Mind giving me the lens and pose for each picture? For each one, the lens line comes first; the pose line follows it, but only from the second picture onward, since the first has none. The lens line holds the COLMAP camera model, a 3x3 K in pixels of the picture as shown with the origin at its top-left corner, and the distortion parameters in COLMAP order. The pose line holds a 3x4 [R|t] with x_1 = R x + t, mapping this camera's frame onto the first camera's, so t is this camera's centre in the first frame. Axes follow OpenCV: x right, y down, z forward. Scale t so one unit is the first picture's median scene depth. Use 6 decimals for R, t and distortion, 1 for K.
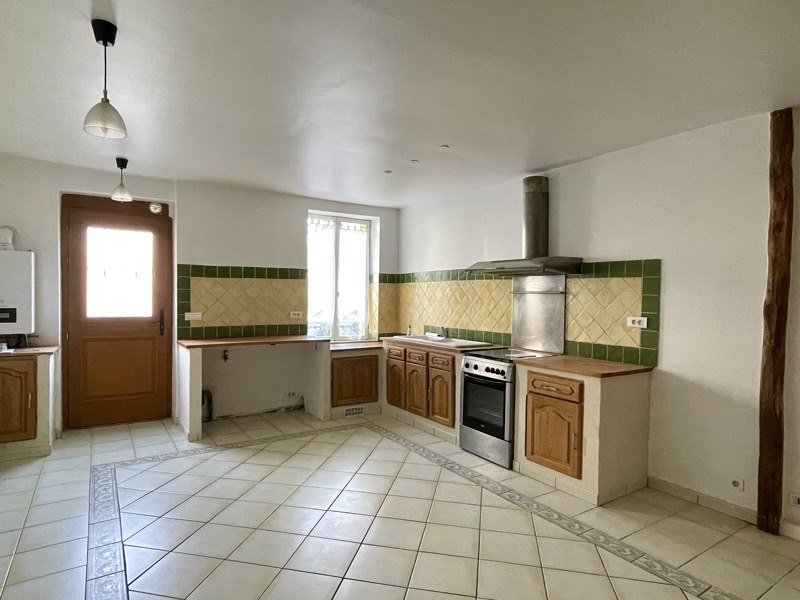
lens RADIAL K [[457.2, 0, 396.7], [0, 457.2, 302.7], [0, 0, 1]] dist [-0.003345, -0.000187]
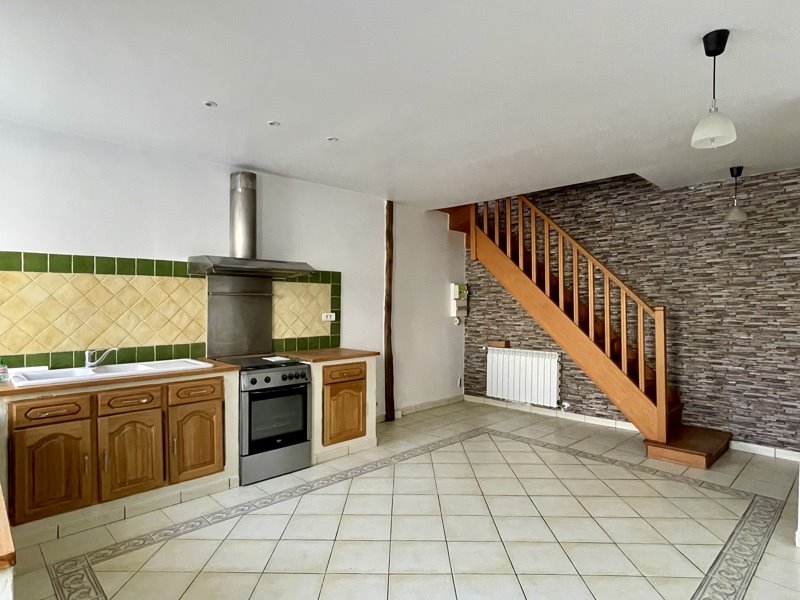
lens RADIAL K [[457.2, 0, 396.7], [0, 457.2, 302.7], [0, 0, 1]] dist [-0.003345, -0.000187]
pose [[-0.183499, -0.018538, 0.982845, -0.800878], [0.012721, 0.999694, 0.021231, -0.023965], [-0.982938, 0.016399, -0.183207, 1.001234]]
